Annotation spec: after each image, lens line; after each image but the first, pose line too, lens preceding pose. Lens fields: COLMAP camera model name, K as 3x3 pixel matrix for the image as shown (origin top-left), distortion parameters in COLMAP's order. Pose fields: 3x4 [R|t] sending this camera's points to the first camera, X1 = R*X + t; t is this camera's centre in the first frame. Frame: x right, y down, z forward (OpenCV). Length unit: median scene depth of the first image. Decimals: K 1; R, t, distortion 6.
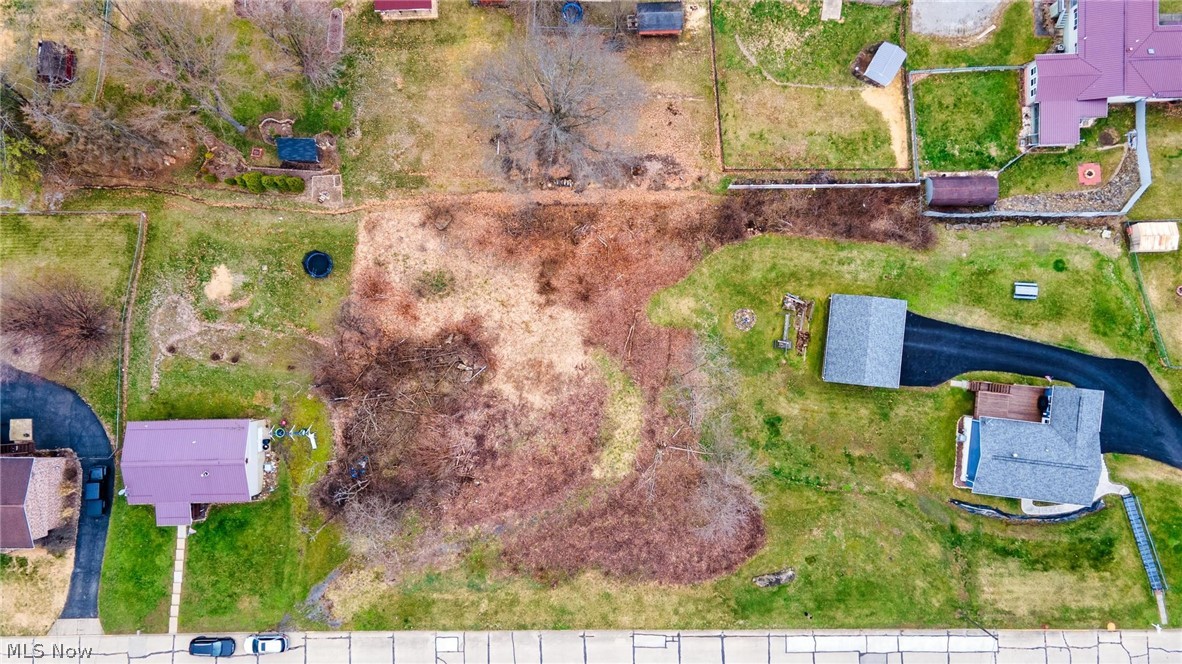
lens RADIAL K [[876.3, 0, 584.9], [0, 876.3, 353.7], [0, 0, 1]] dist [0.022958, 0.047938]
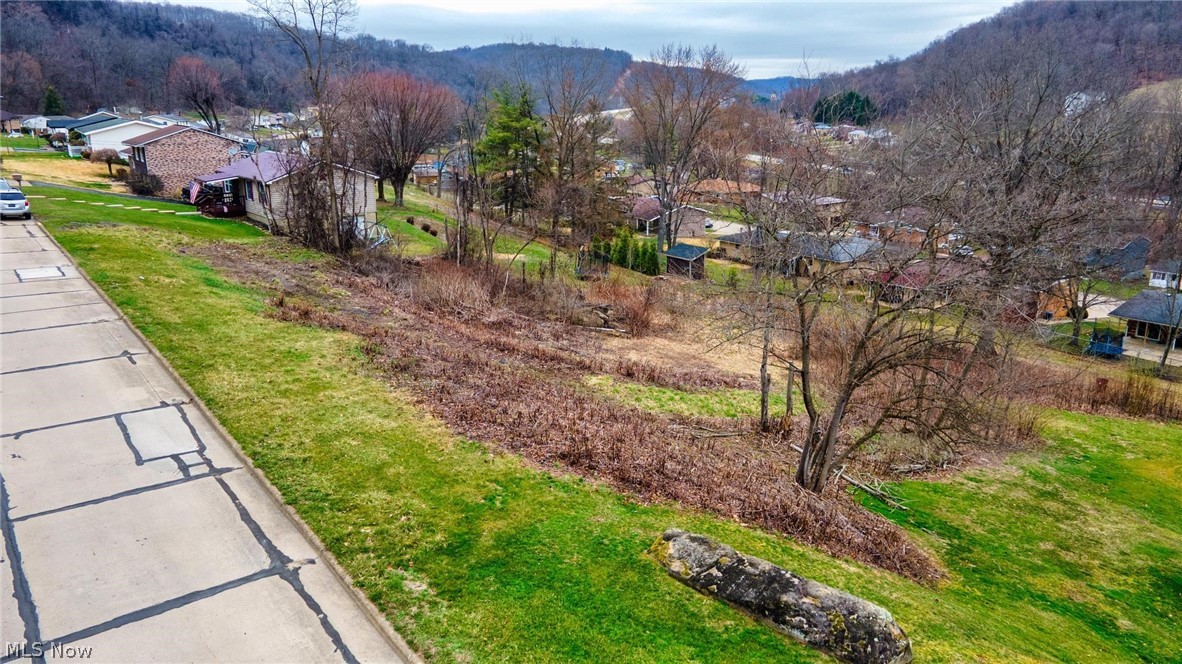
lens RADIAL K [[861.1, 0, 589.7], [0, 861.1, 321.3], [0, 0, 1]] dist [0.040242, 0.004975]
pose [[0.592563, 0.225774, -0.773237, 0.298240], [-0.805452, 0.153223, -0.572512, 0.353949], [-0.010781, 0.962055, 0.272644, 0.893009]]
